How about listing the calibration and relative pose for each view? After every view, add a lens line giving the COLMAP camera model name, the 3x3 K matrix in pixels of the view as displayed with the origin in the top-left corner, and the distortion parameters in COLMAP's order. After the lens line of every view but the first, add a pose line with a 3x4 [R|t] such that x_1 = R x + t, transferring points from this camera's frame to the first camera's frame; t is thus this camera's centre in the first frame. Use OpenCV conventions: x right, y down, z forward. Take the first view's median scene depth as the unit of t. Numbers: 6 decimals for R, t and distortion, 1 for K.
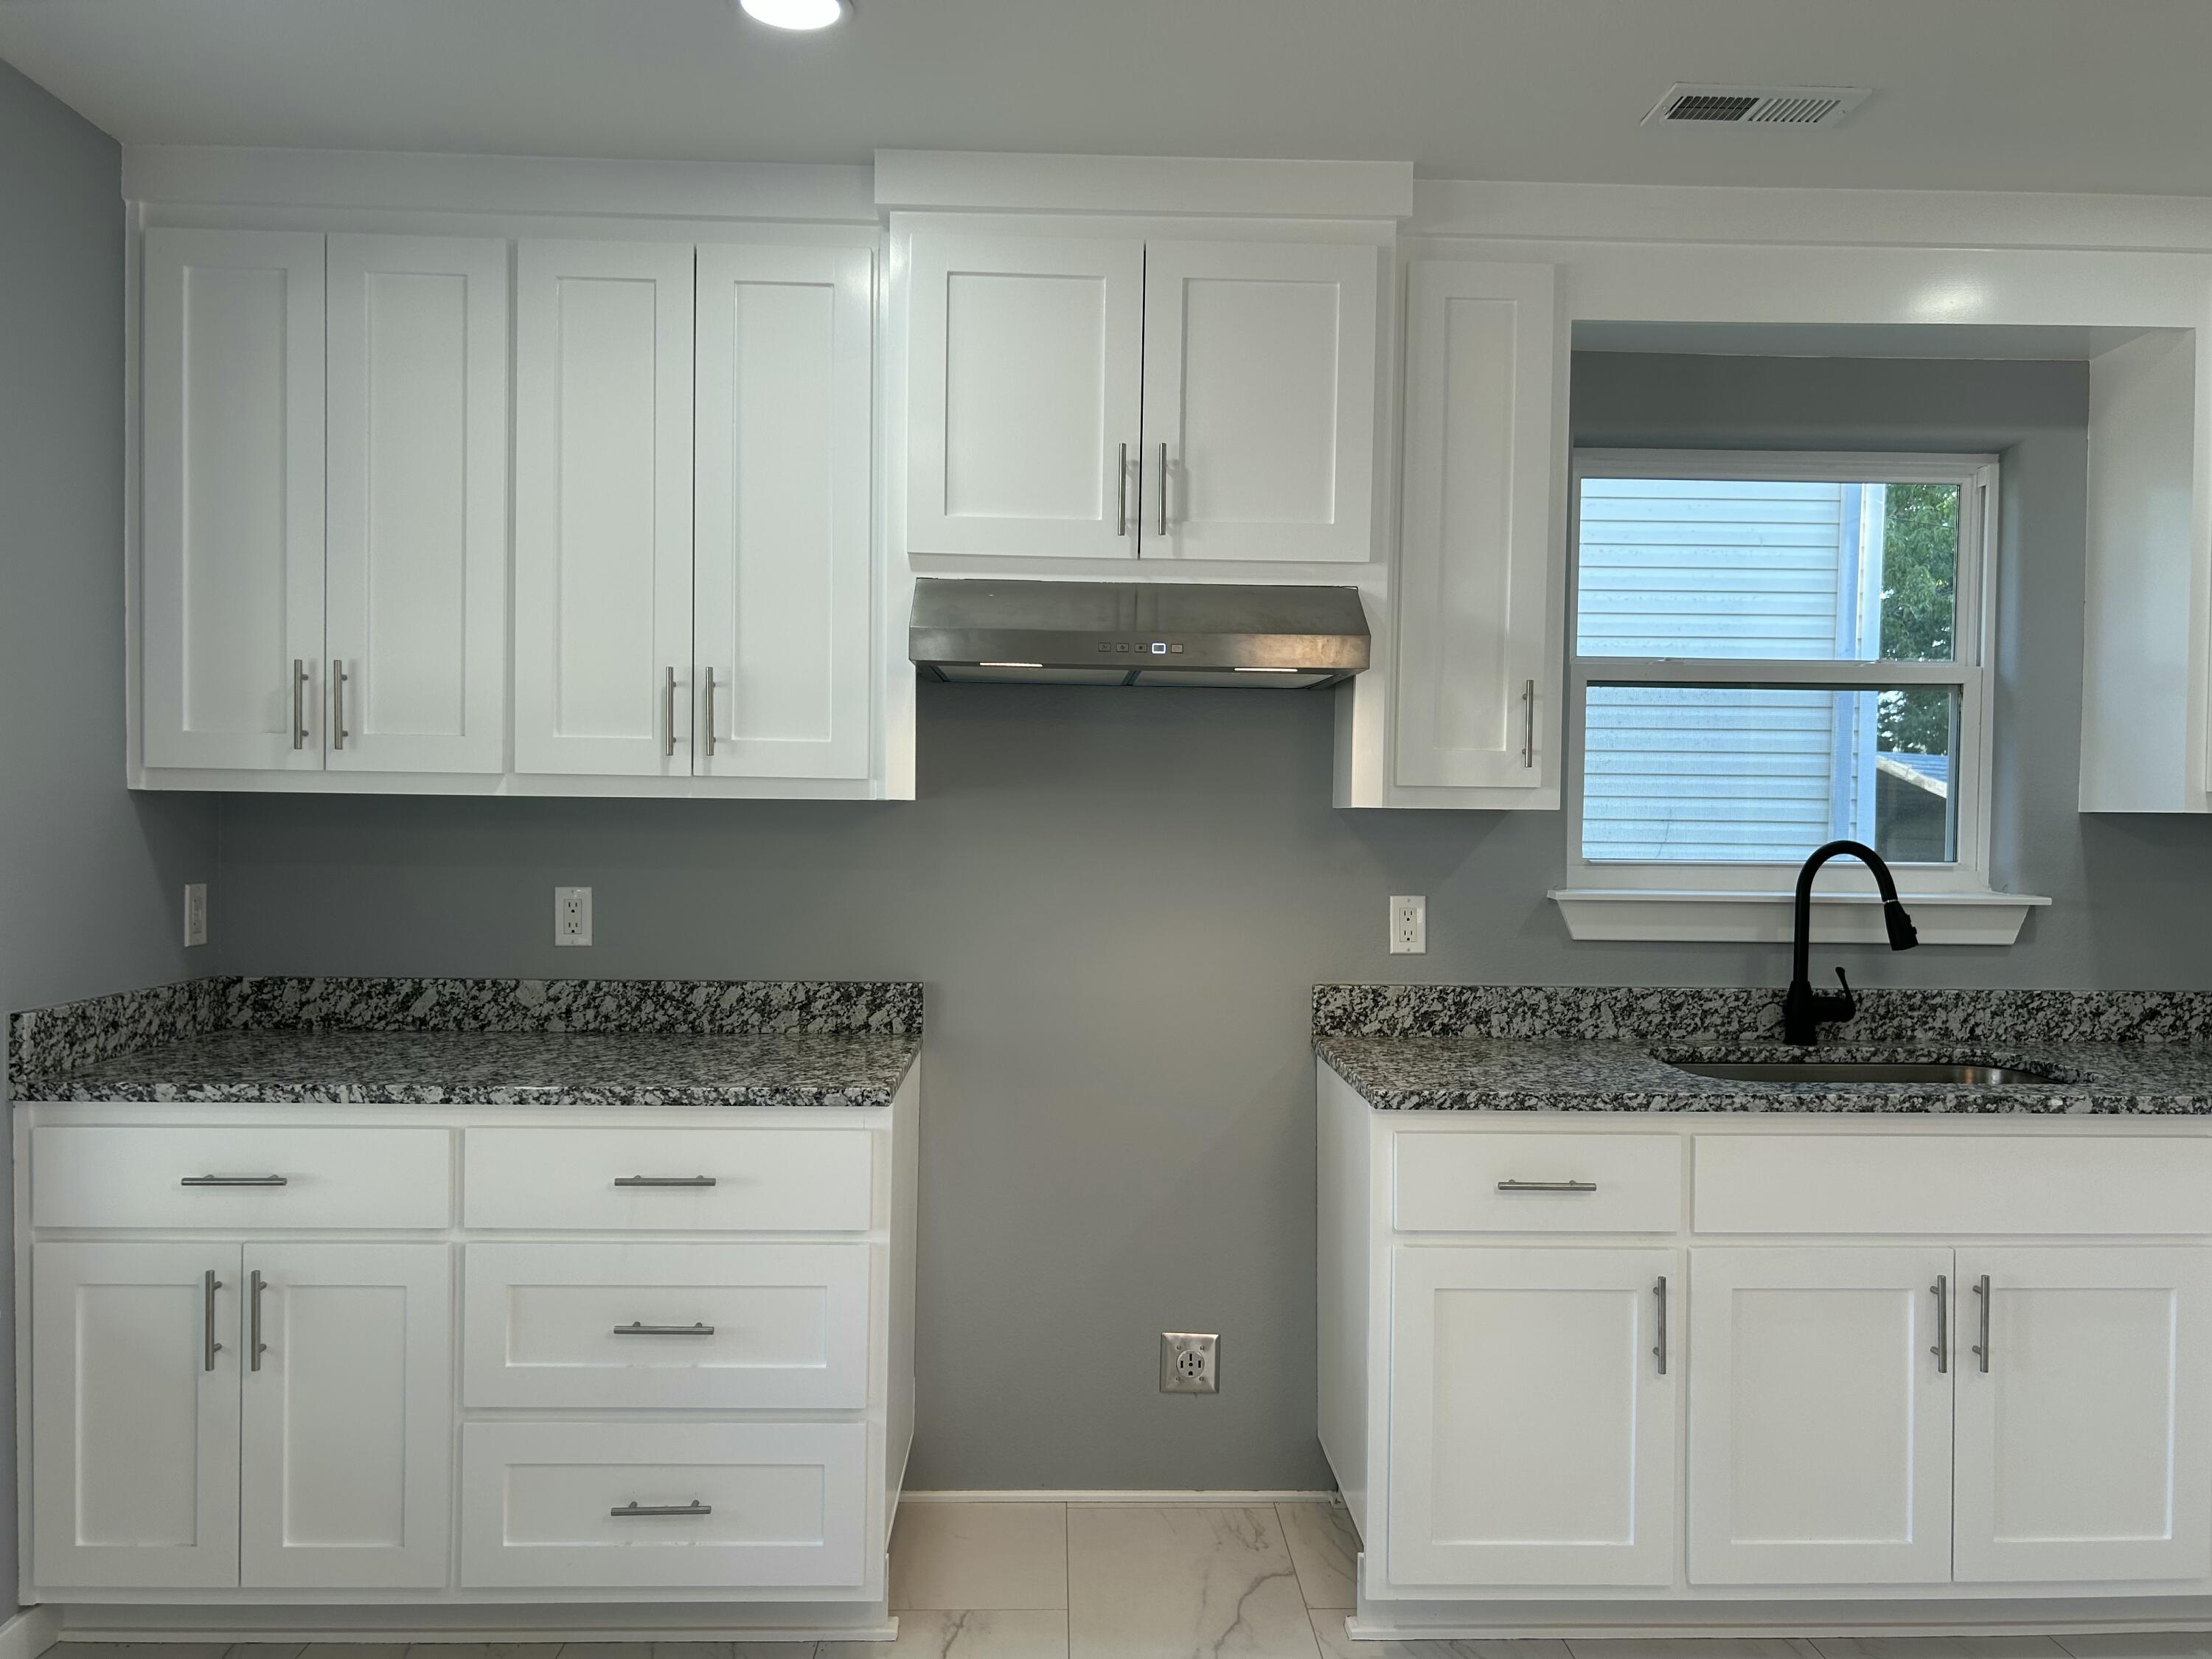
lens RADIAL K [[1697.7, 0, 1106.0], [0, 1697.7, 829.5], [0, 0, 1]] dist [0.062794, -0.060314]
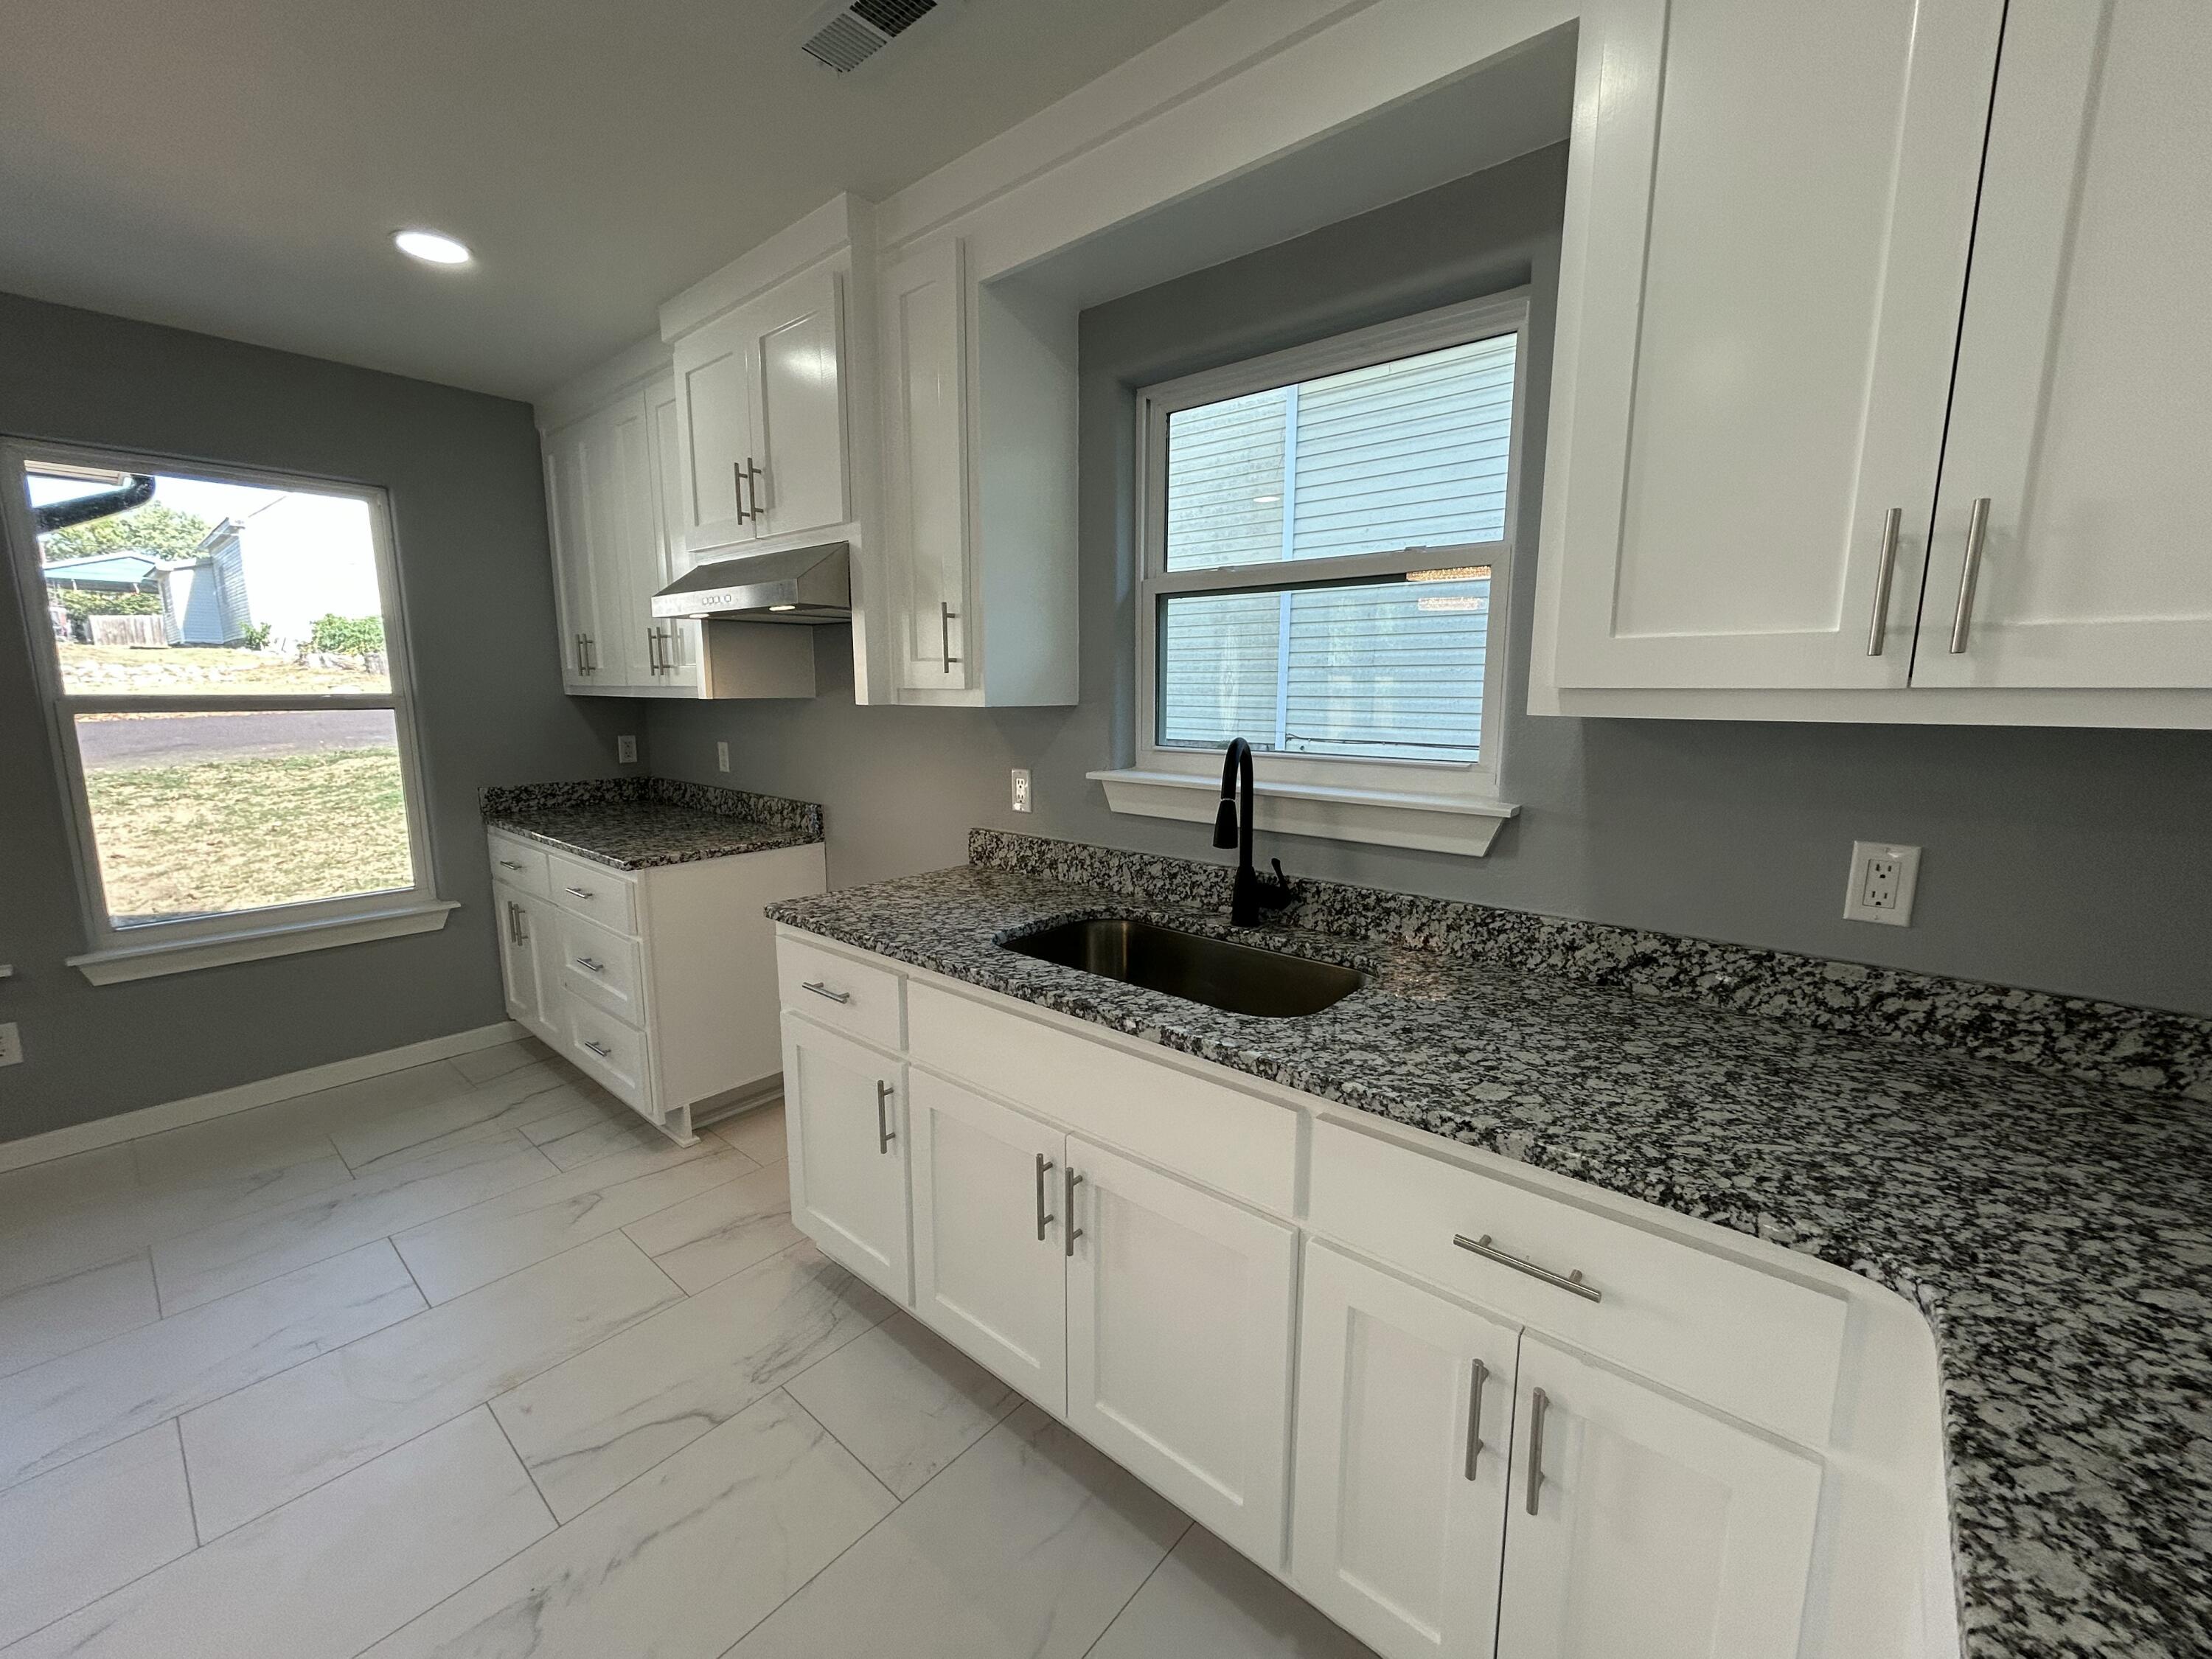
lens RADIAL K [[887.4, 0, 1106.0], [0, 887.4, 829.5], [0, 0, 1]] dist [-0.000369, 0.000386]
pose [[0.731382, 0.098340, -0.674841, 0.709854], [-0.003637, 0.990097, 0.140339, -0.012731], [0.681958, -0.100187, 0.724497, 0.535193]]
